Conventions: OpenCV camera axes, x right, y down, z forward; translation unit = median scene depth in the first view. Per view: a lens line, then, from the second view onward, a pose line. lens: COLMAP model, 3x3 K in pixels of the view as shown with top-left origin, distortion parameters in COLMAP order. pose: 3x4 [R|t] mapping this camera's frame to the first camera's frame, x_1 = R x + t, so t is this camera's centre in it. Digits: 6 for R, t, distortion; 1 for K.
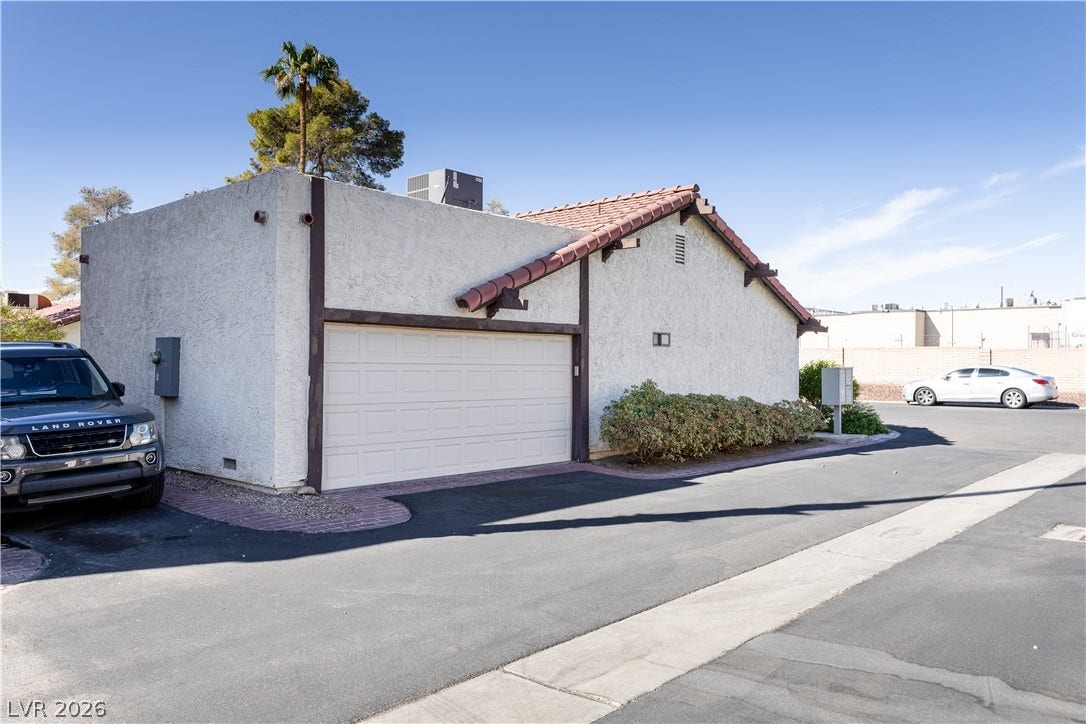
lens RADIAL K [[808.8, 0, 543.4], [0, 808.8, 361.7], [0, 0, 1]] dist [0.005293, 0.000841]
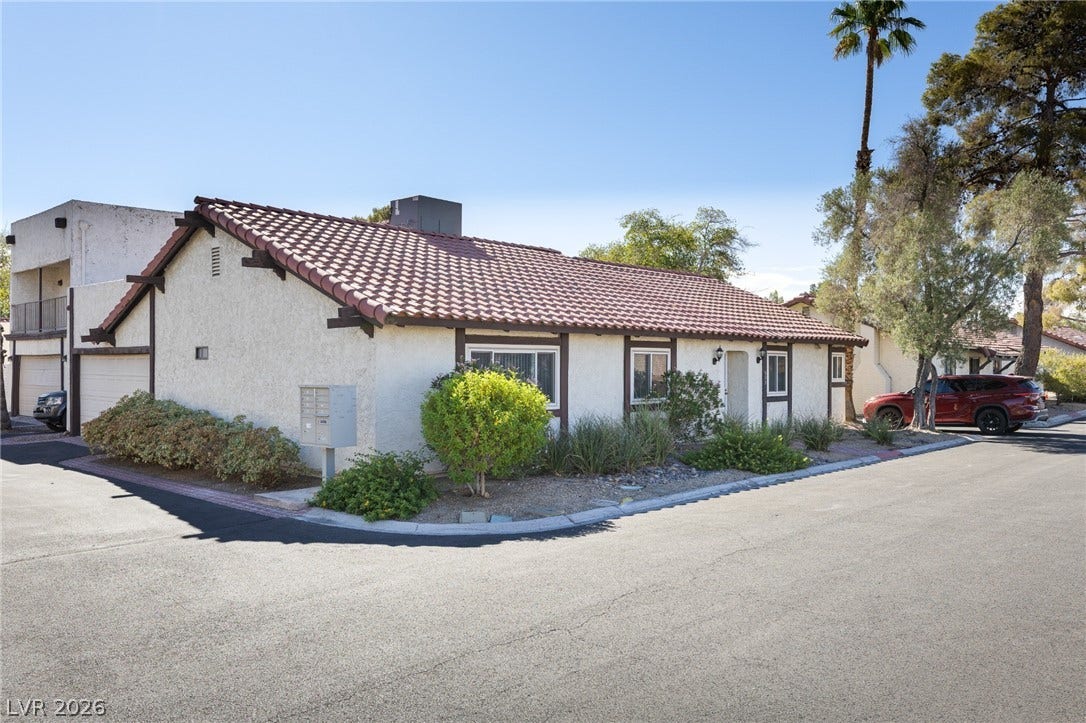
lens RADIAL K [[808.8, 0, 546.7], [0, 808.8, 360.8], [0, 0, 1]] dist [0.005293, 0.000841]
pose [[-0.008604, -0.008921, -0.999923, 1.145174], [0.005817, 0.999943, -0.008971, -0.005407], [0.999946, -0.005894, -0.008552, 1.395571]]
